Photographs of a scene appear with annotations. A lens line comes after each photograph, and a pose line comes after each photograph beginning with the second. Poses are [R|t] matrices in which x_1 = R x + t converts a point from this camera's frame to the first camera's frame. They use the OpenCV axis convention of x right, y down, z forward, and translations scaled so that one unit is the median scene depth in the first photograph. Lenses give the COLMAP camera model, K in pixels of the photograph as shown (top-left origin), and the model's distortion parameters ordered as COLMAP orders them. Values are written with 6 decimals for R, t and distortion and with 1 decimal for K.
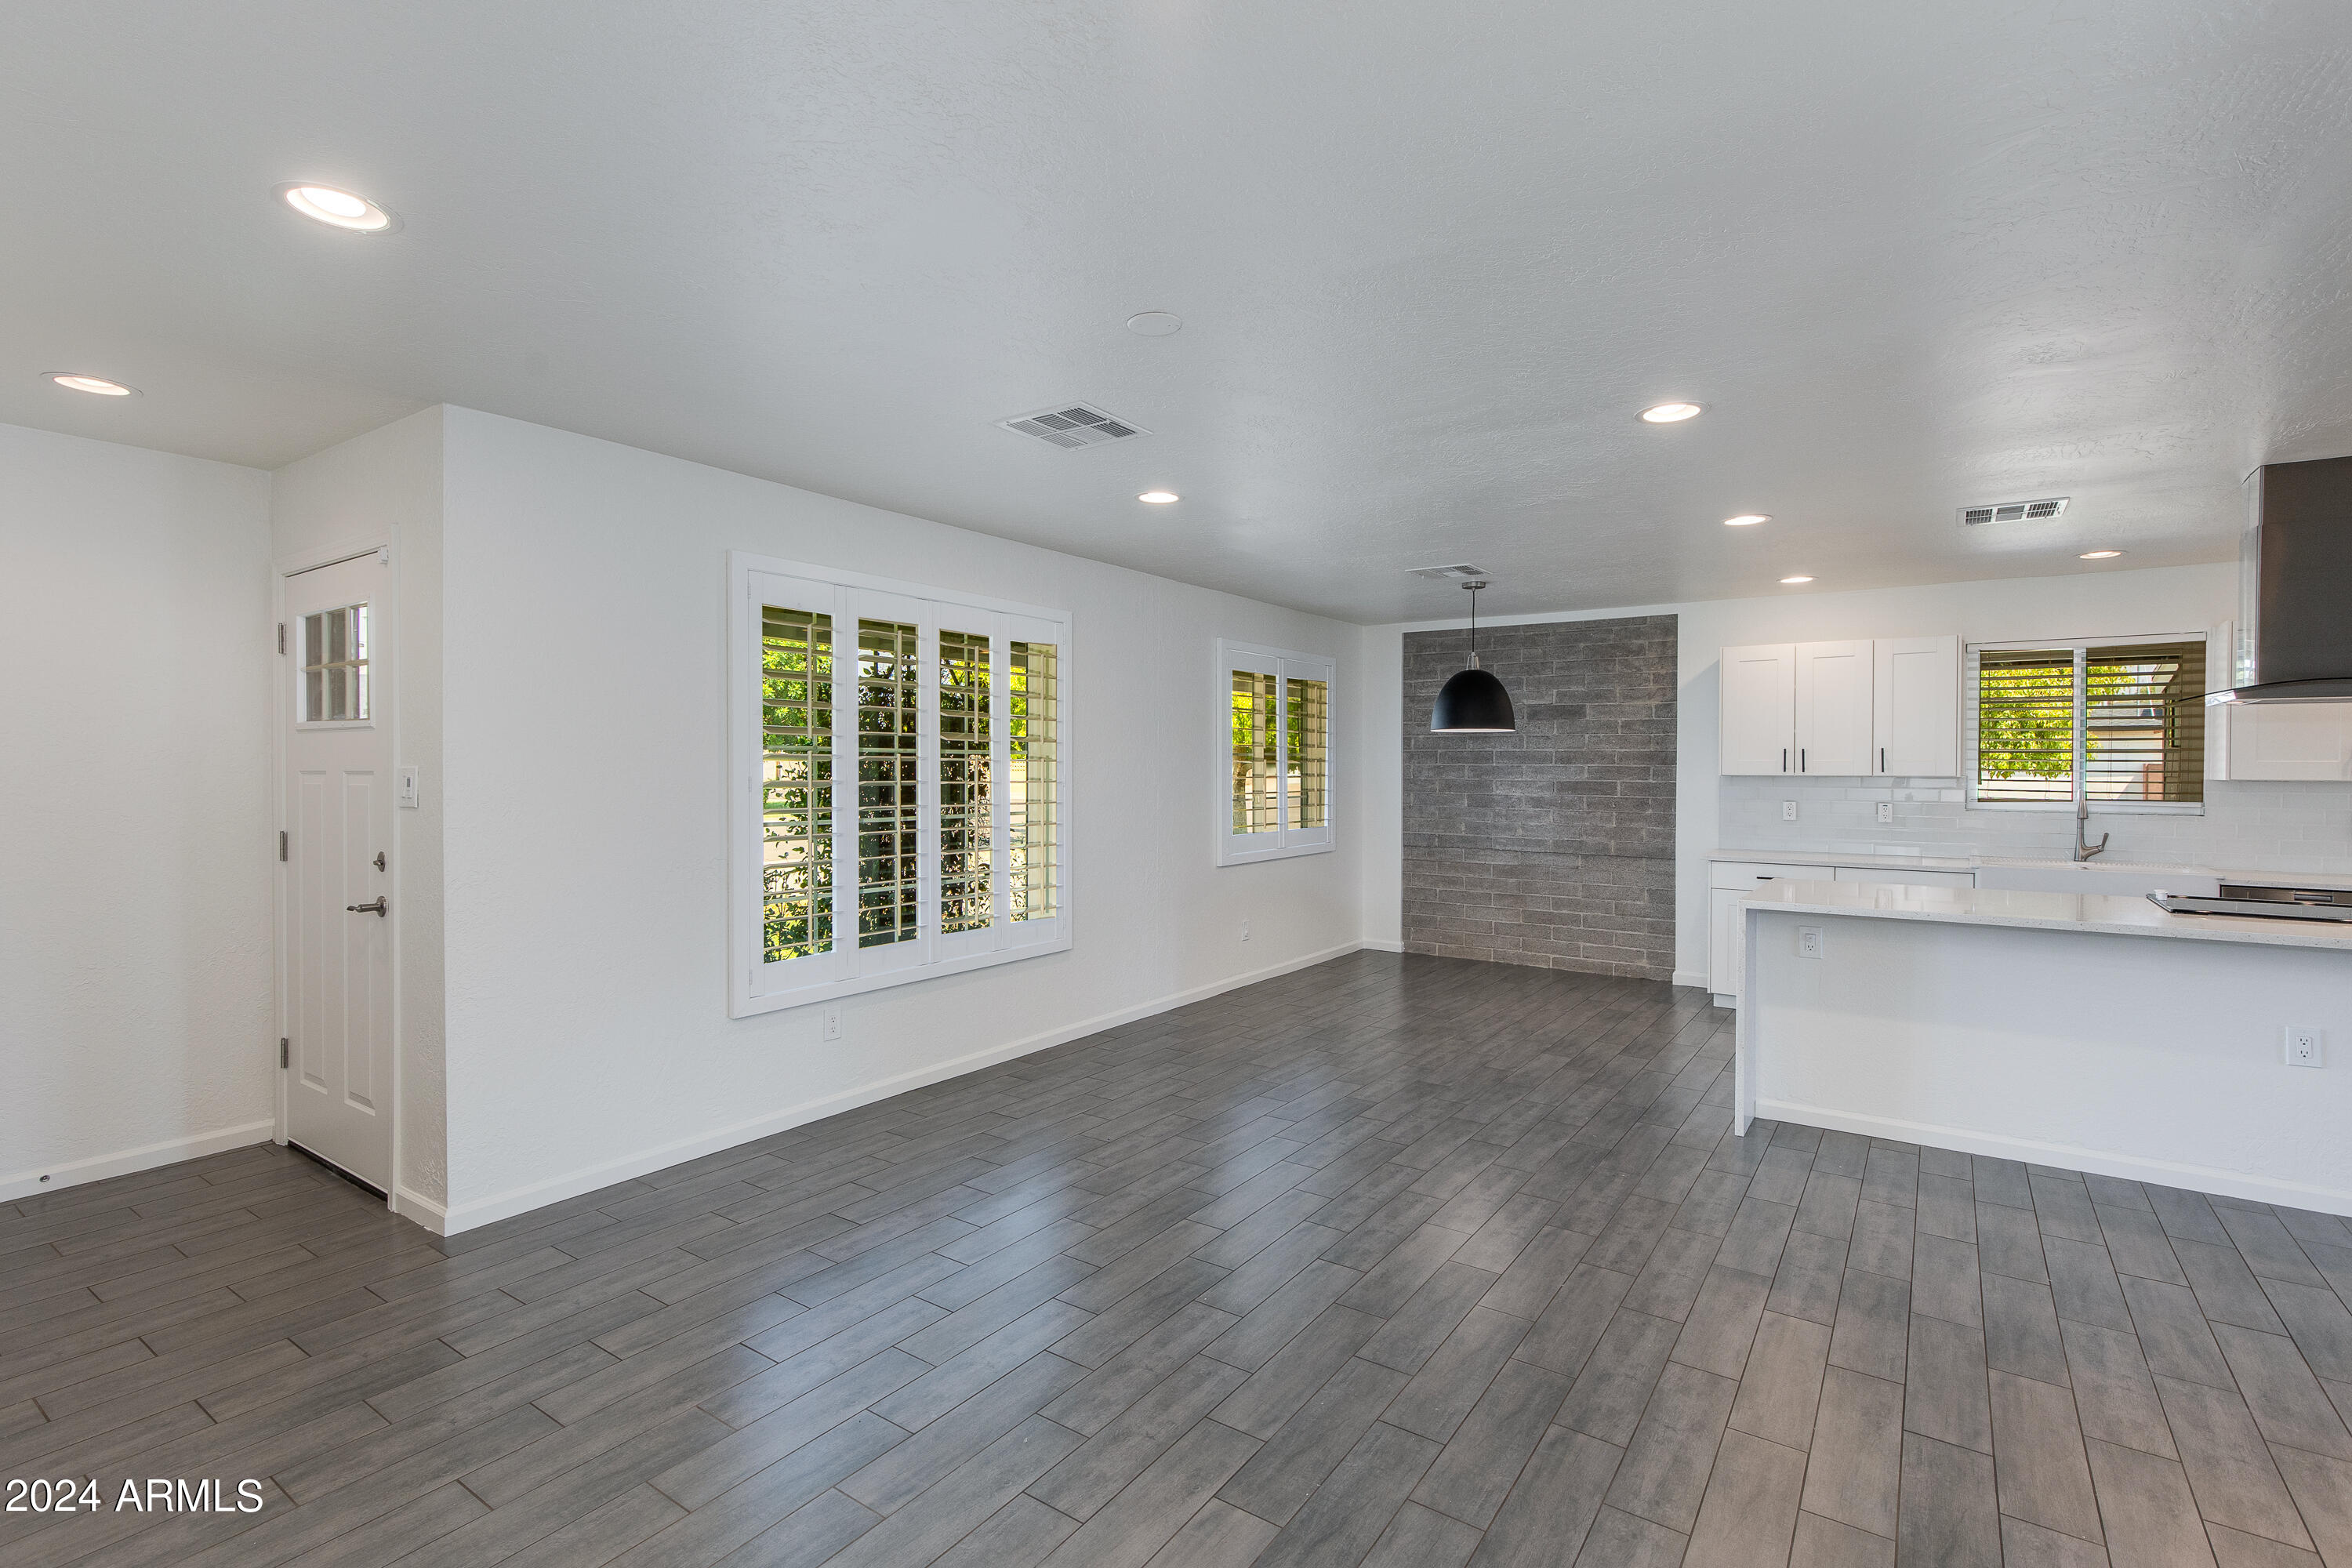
lens RADIAL K [[1089.9, 0, 1166.3], [0, 1089.9, 779.5], [0, 0, 1]] dist [-0.000548, 0.001350]
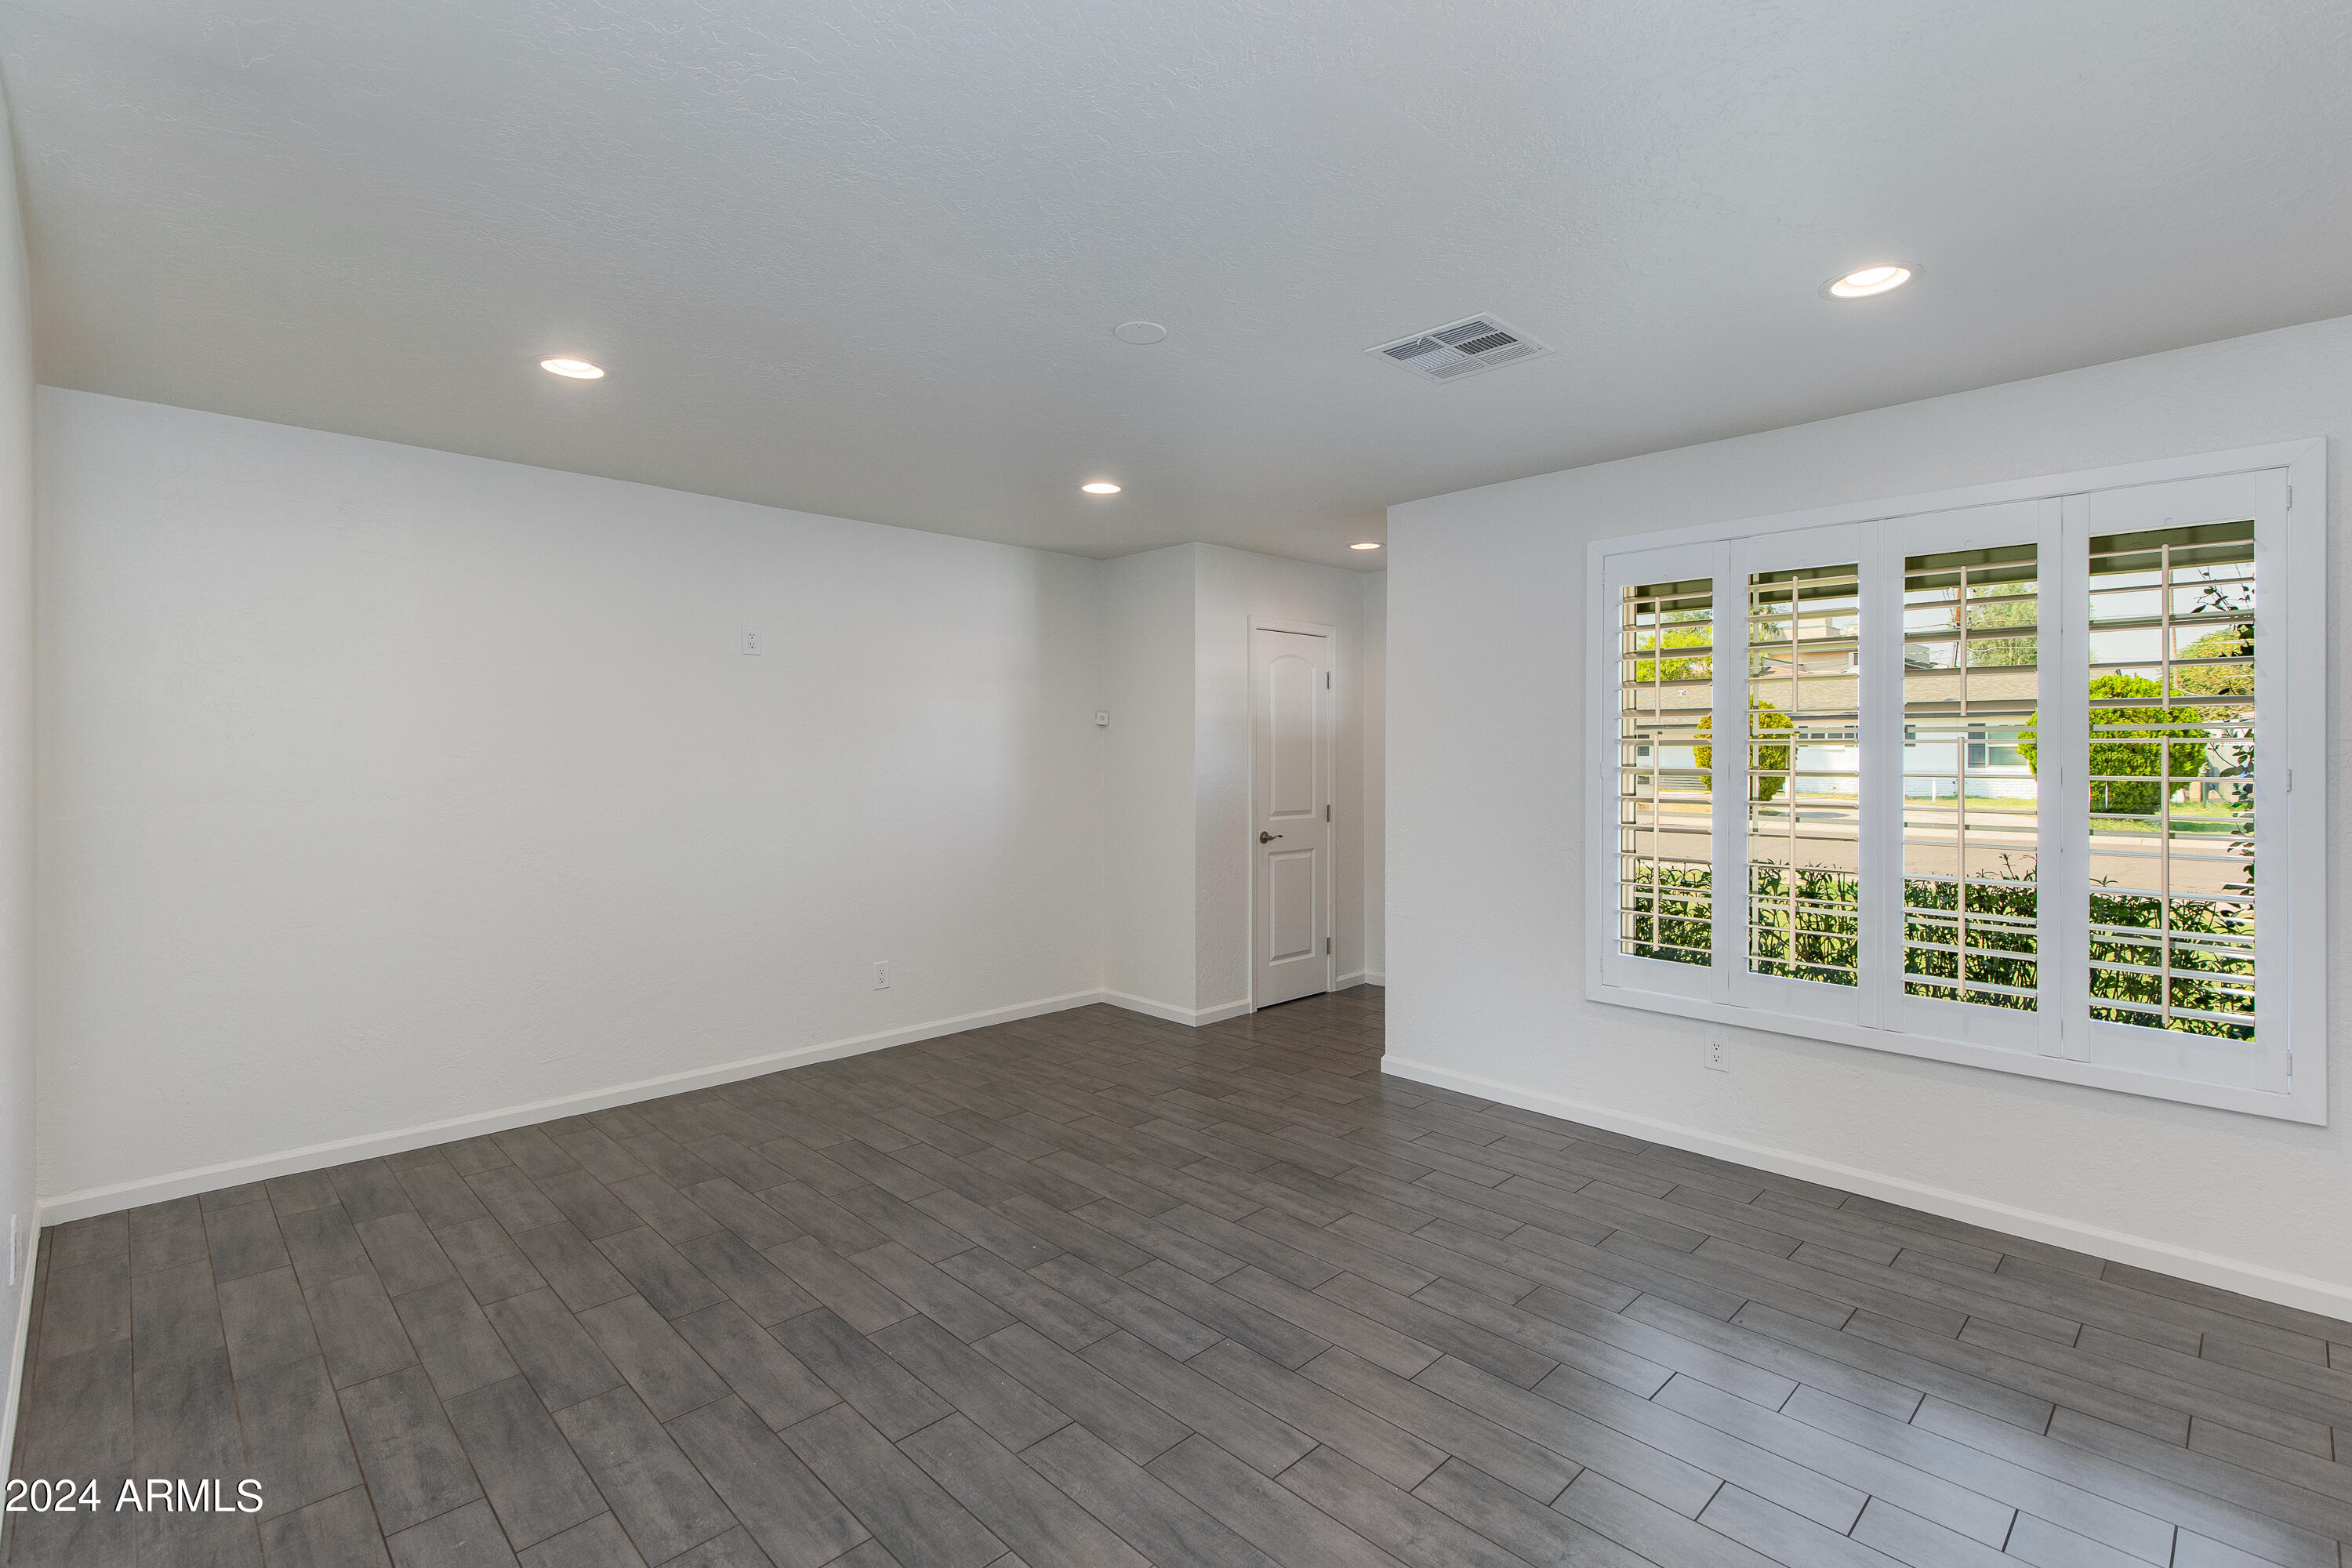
lens RADIAL K [[1074.9, 0, 1197.7], [0, 1074.9, 773.7], [0, 0, 1]] dist [0.006304, -0.000292]
pose [[-0.168050, 0.018042, -0.985613, 0.367483], [-0.014242, 0.999684, 0.020728, -0.004486], [0.985676, 0.017521, -0.167740, 0.452849]]
